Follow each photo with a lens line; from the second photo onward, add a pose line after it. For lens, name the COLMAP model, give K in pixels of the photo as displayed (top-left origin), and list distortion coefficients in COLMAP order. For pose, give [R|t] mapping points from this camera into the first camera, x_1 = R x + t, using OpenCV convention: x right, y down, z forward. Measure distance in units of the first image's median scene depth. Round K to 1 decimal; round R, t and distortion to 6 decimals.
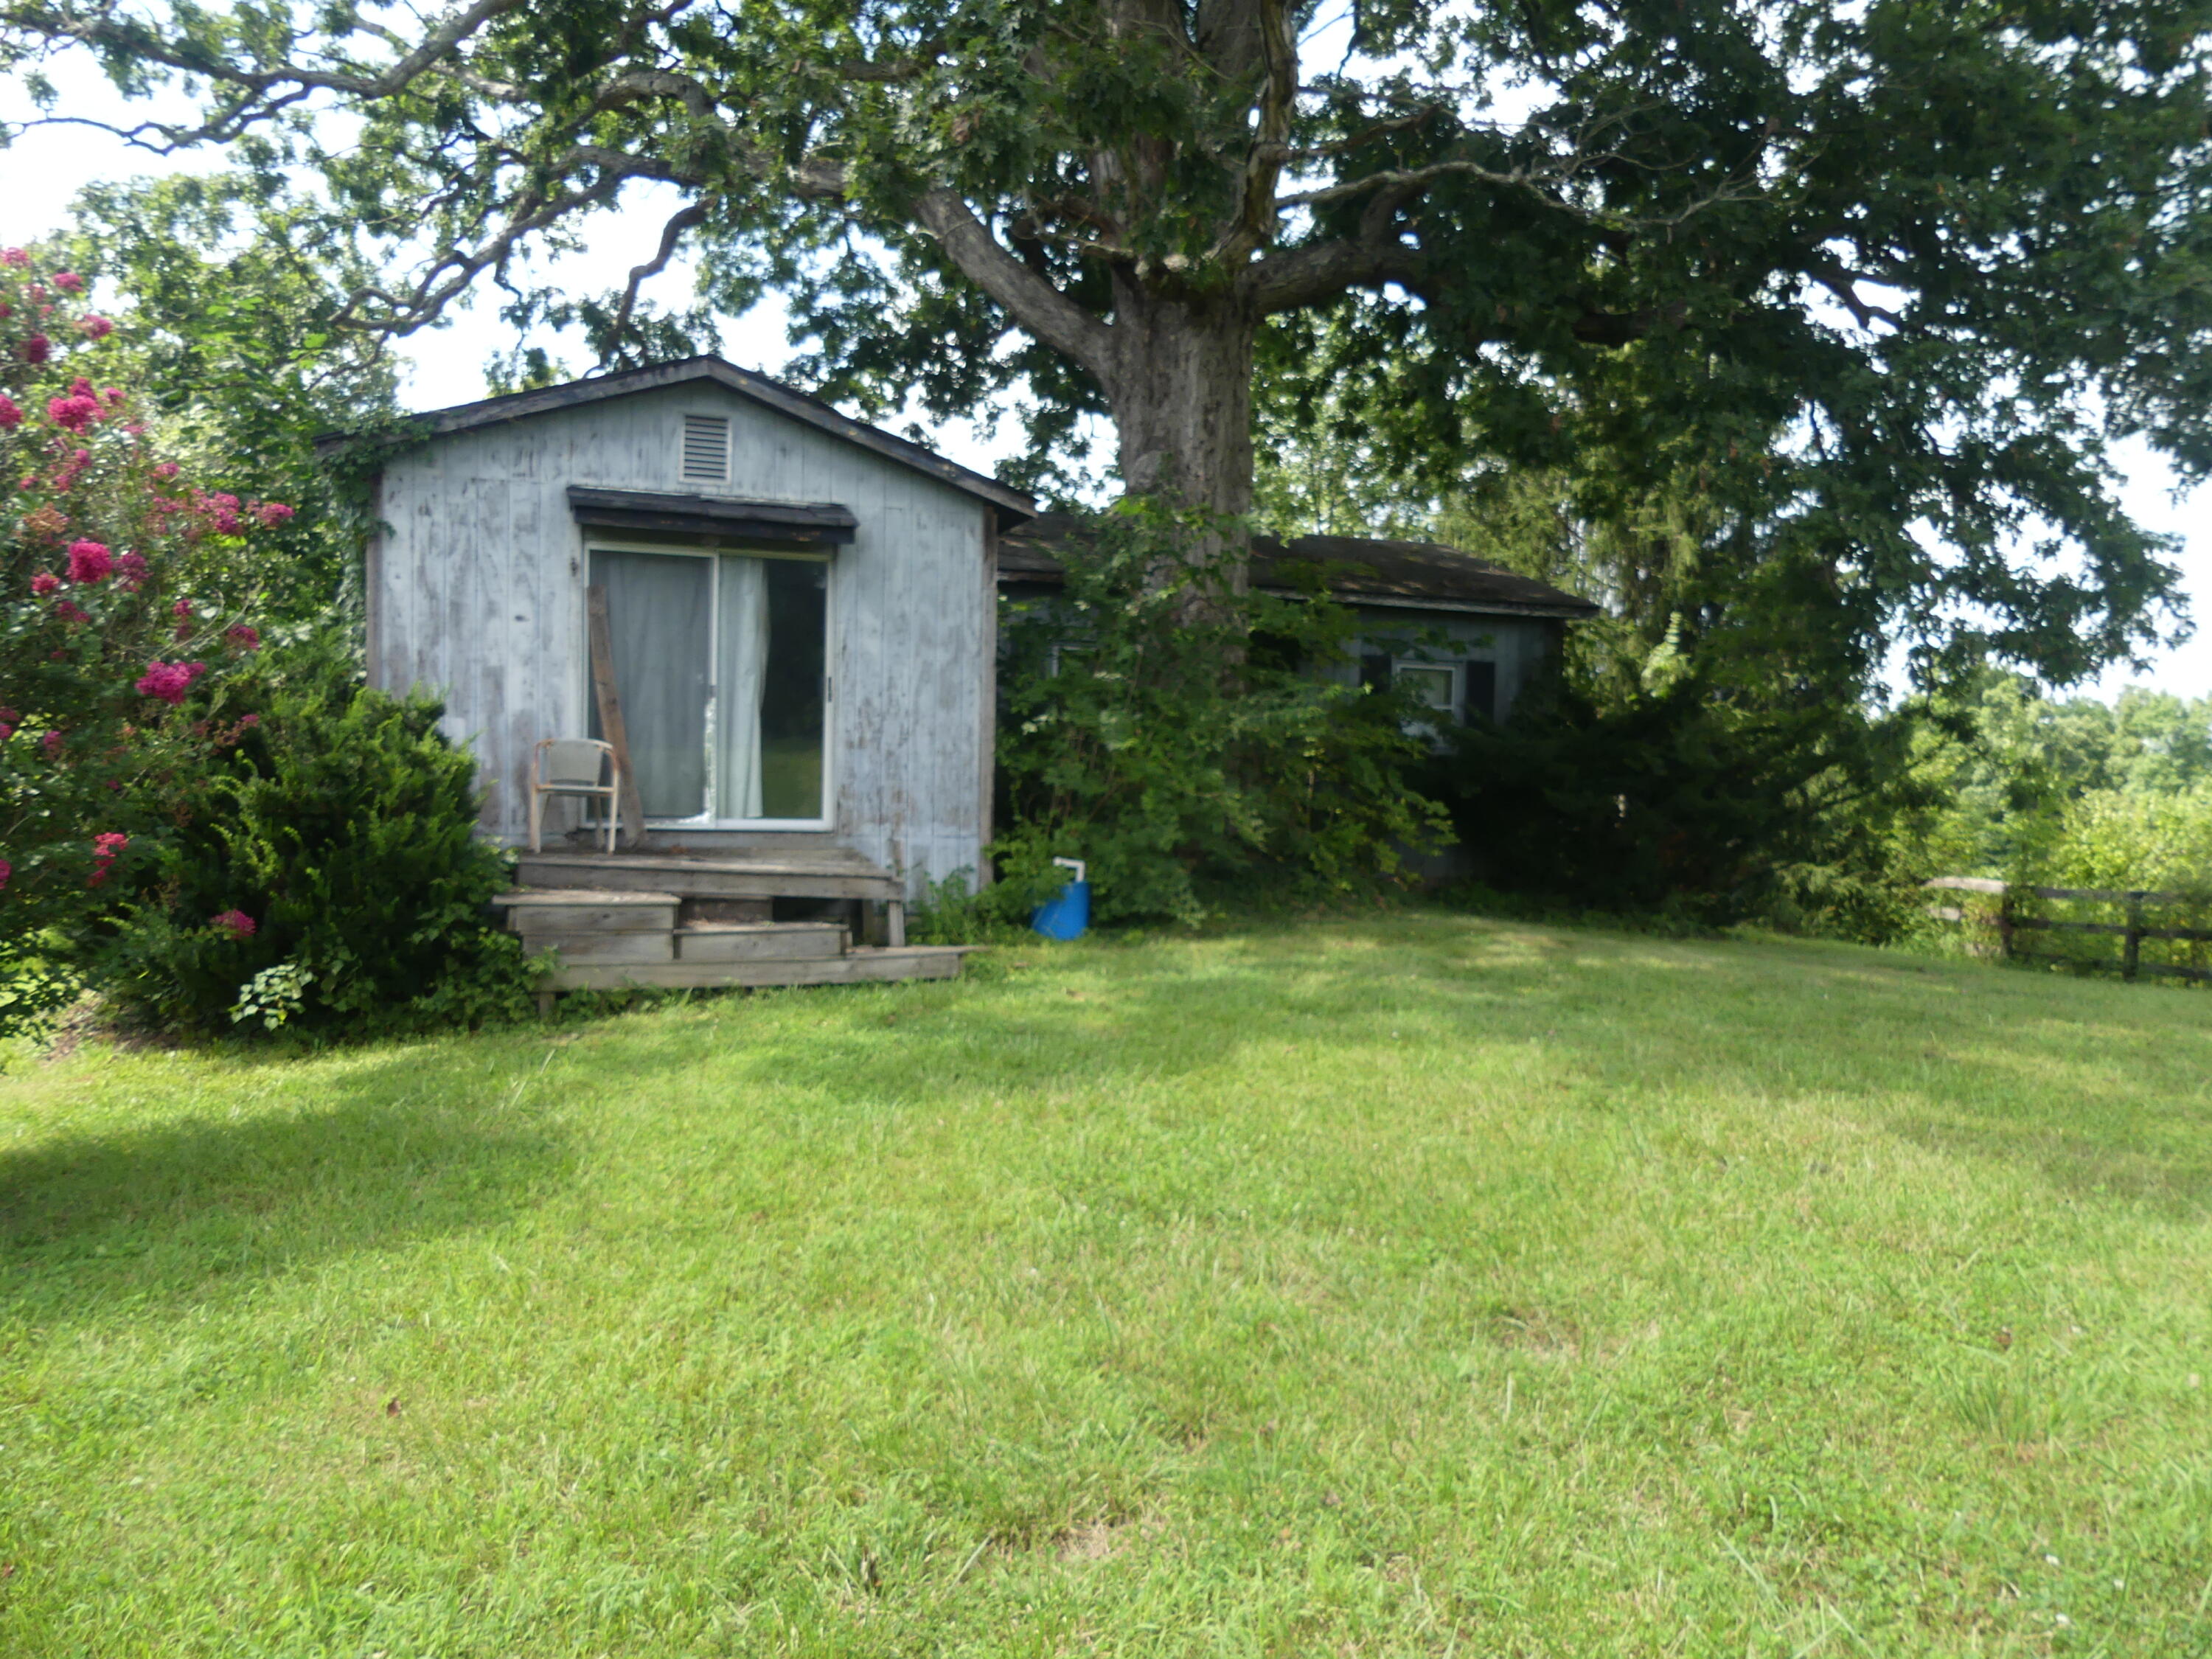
lens RADIAL K [[1669.2, 0, 1104.6], [0, 1669.2, 831.5], [0, 0, 1]] dist [-0.012317, -0.016578]
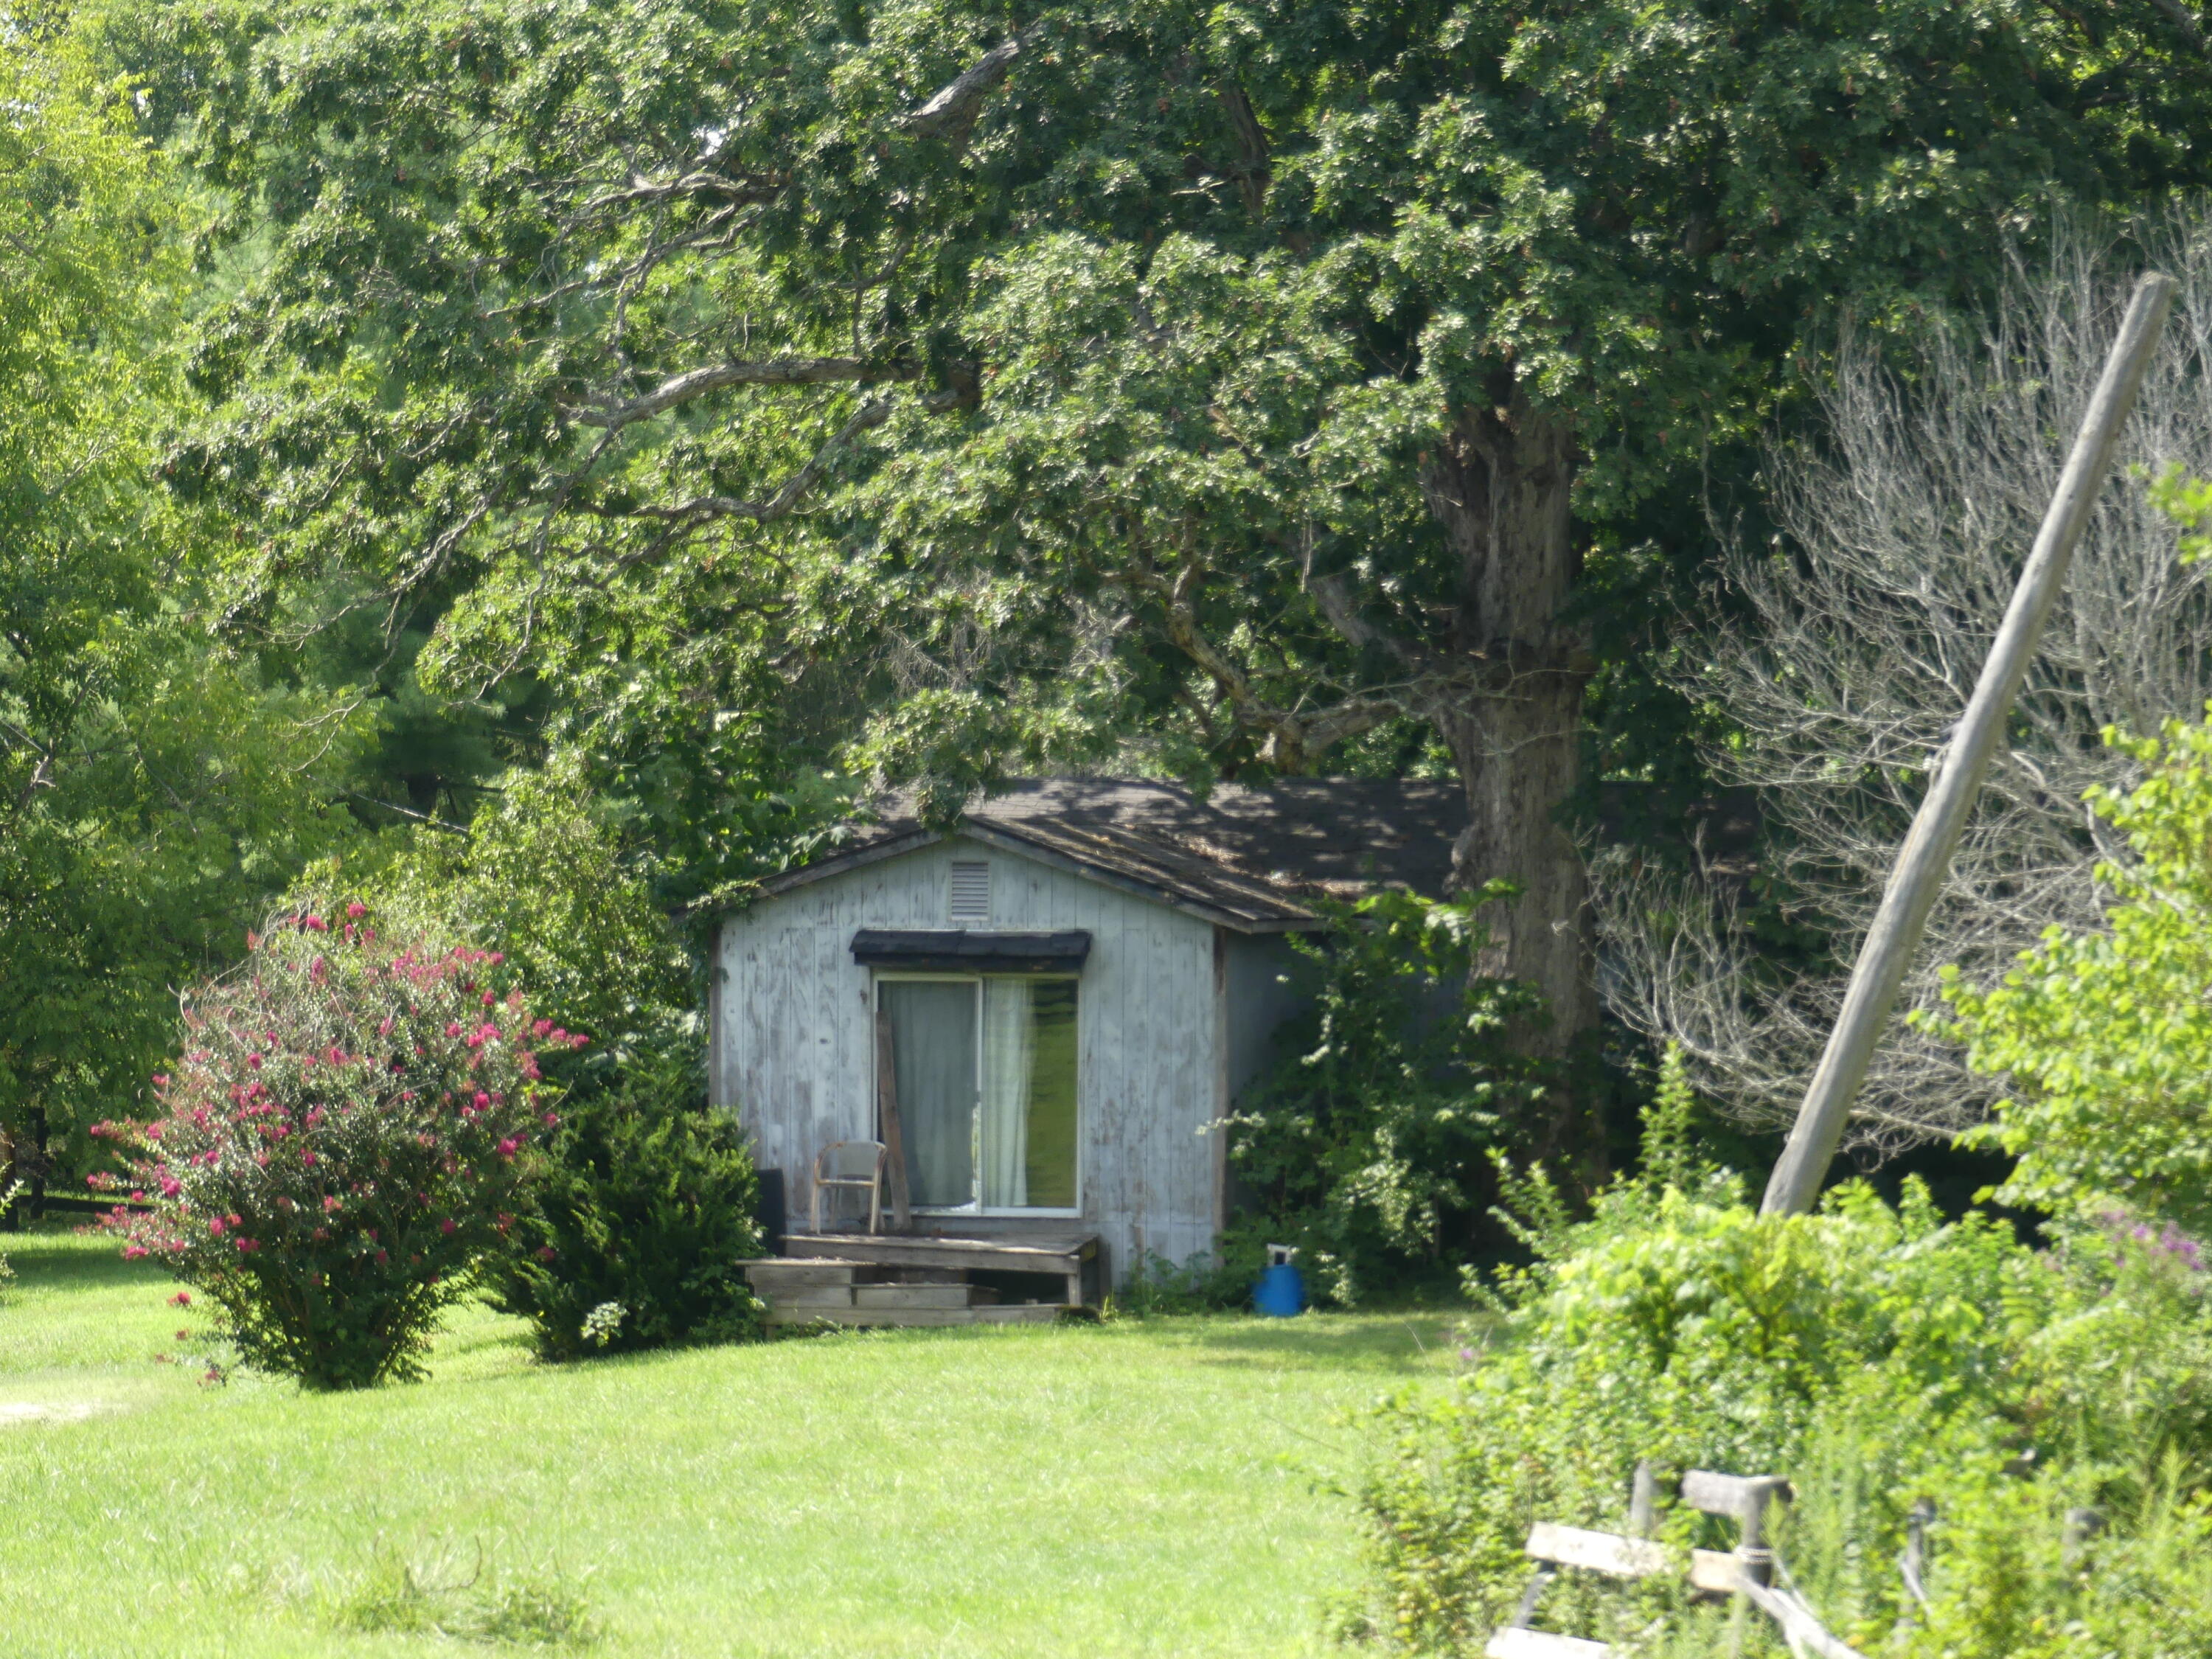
lens RADIAL K [[12663.8, 0, 1106.5], [0, 12663.8, 828.3], [0, 0, 1]] dist [-0.076756, 0.000000]
pose [[0.853684, -0.013584, -0.520614, 4.532779], [-0.005433, 0.999373, -0.034985, 0.037452], [0.520763, 0.032695, 0.853075, -6.623879]]
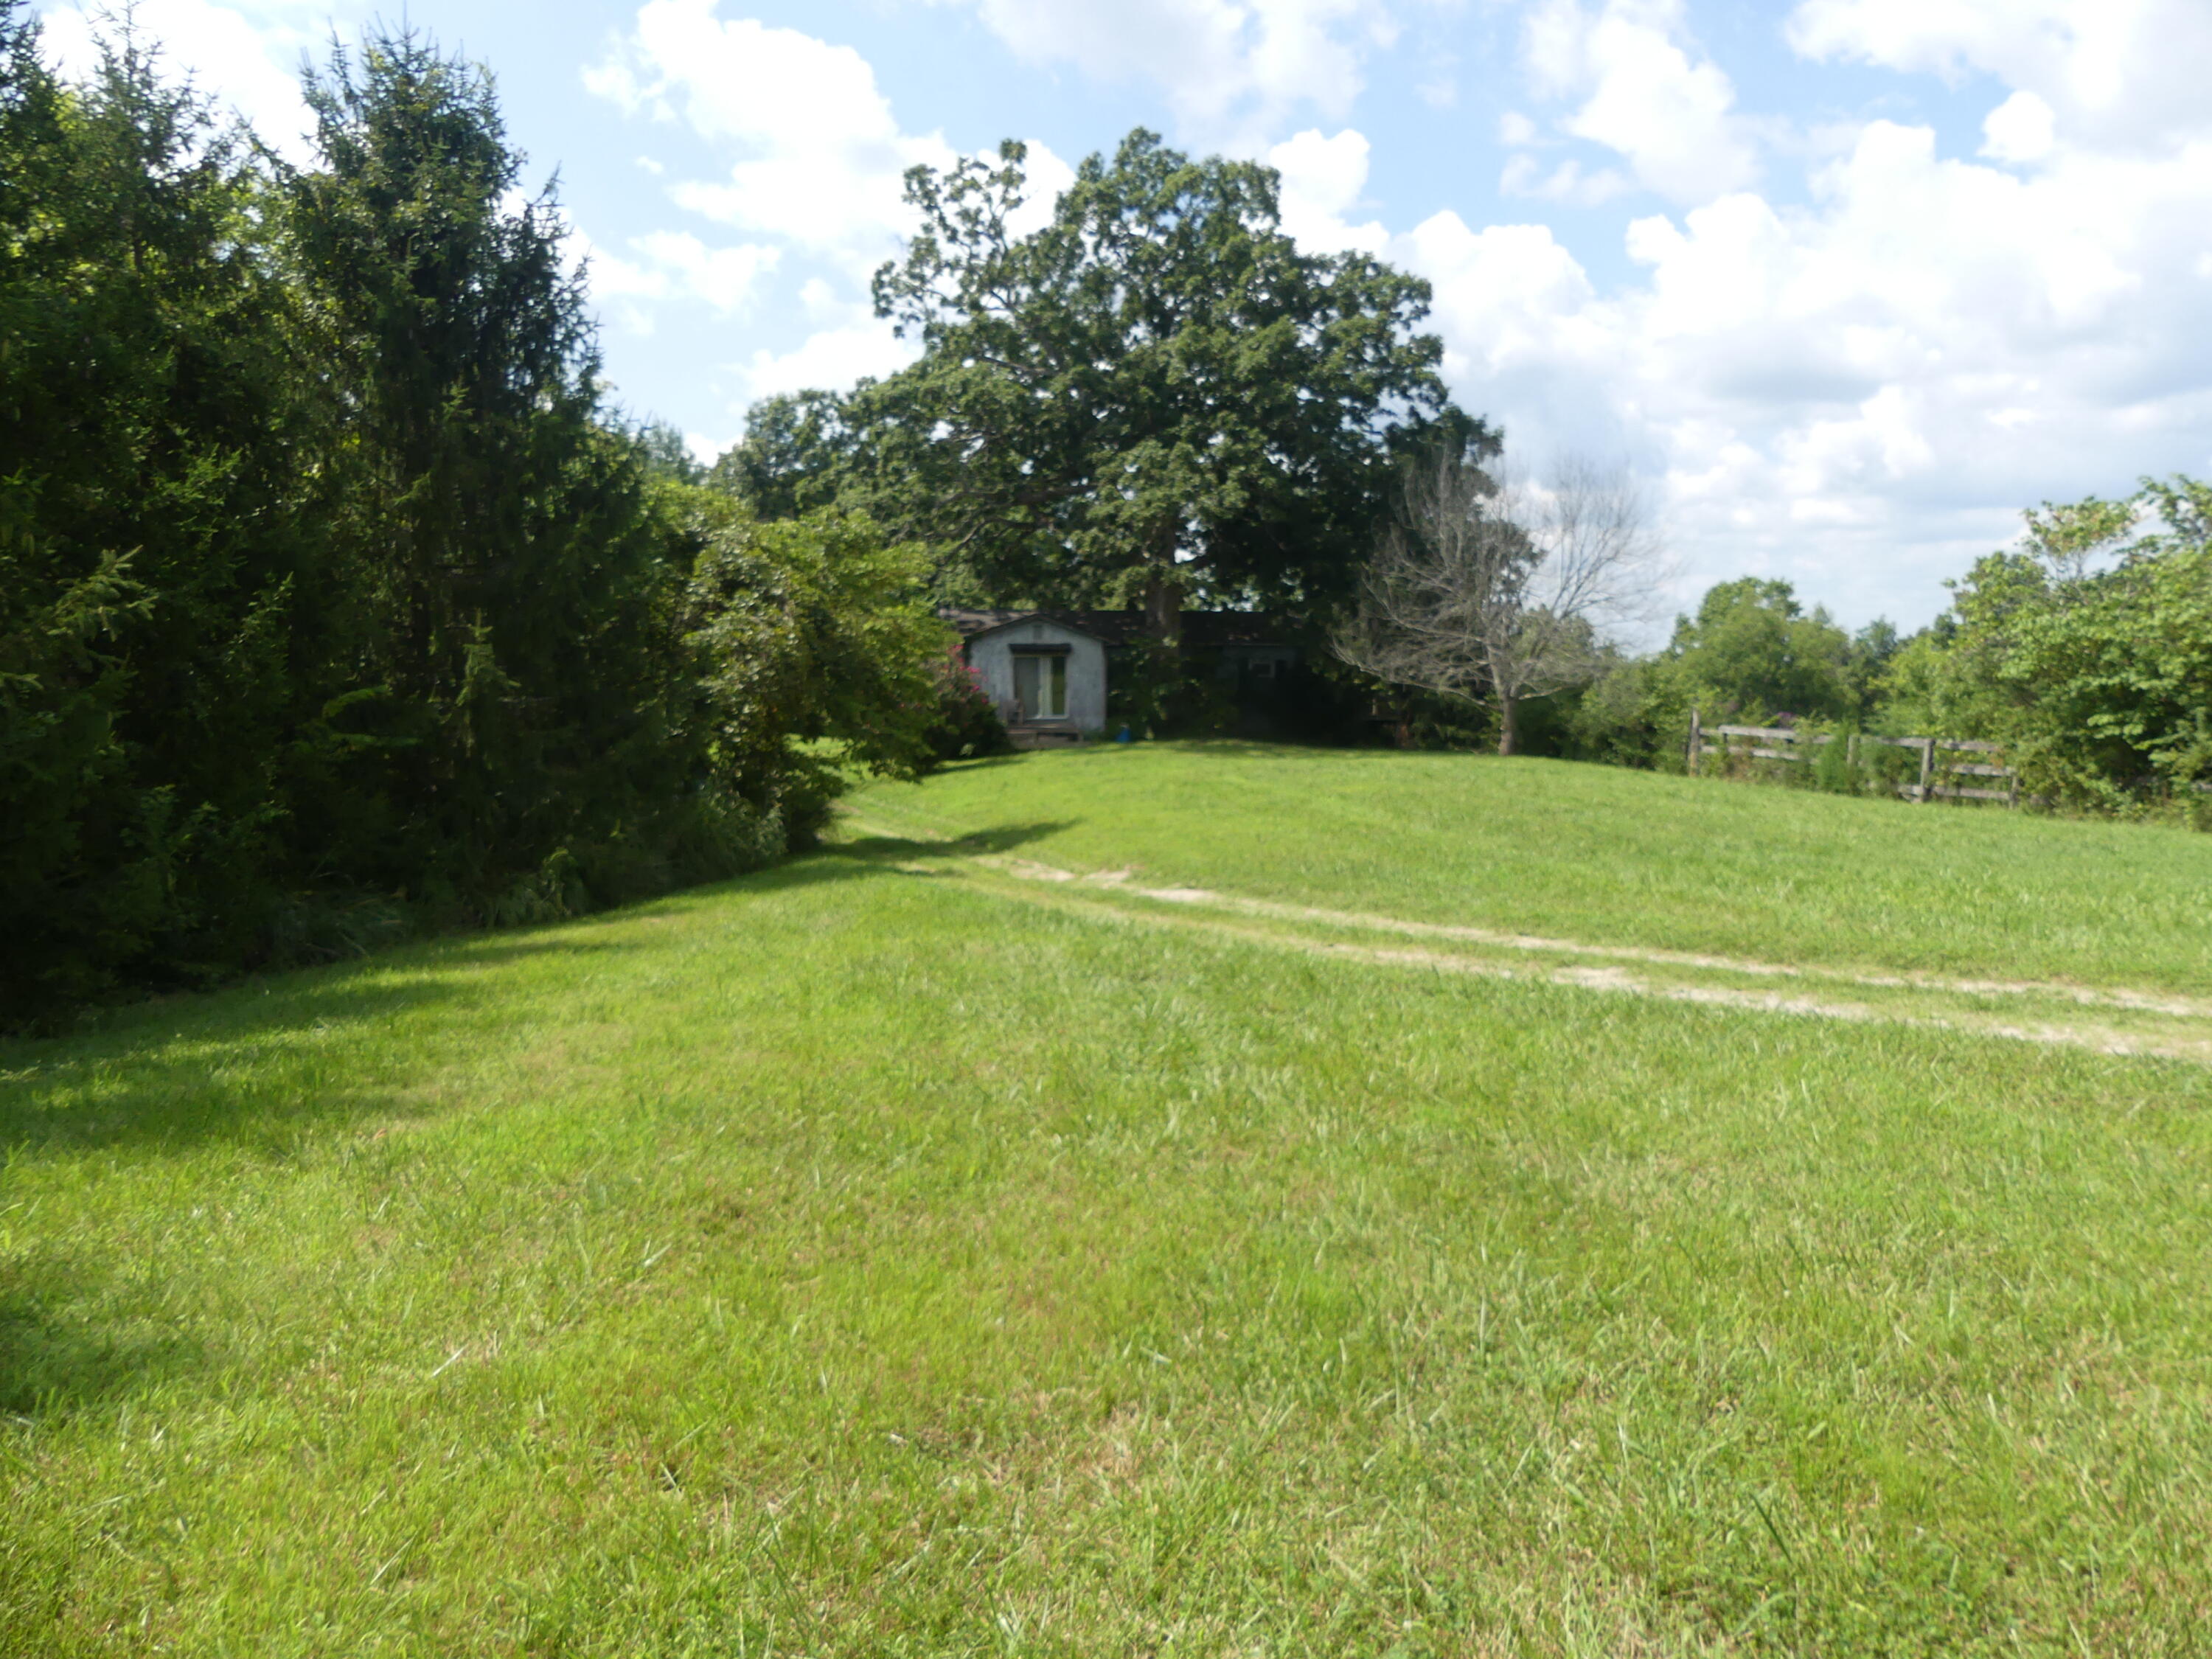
lens RADIAL K [[1669.2, 0, 1107.4], [0, 1669.2, 834.9], [0, 0, 1]] dist [-0.012317, -0.016578]
pose [[0.986663, -0.006867, -0.162629, 0.667772], [0.016945, 0.998014, 0.060666, 0.041492], [0.161890, -0.062612, 0.984820, -3.412097]]
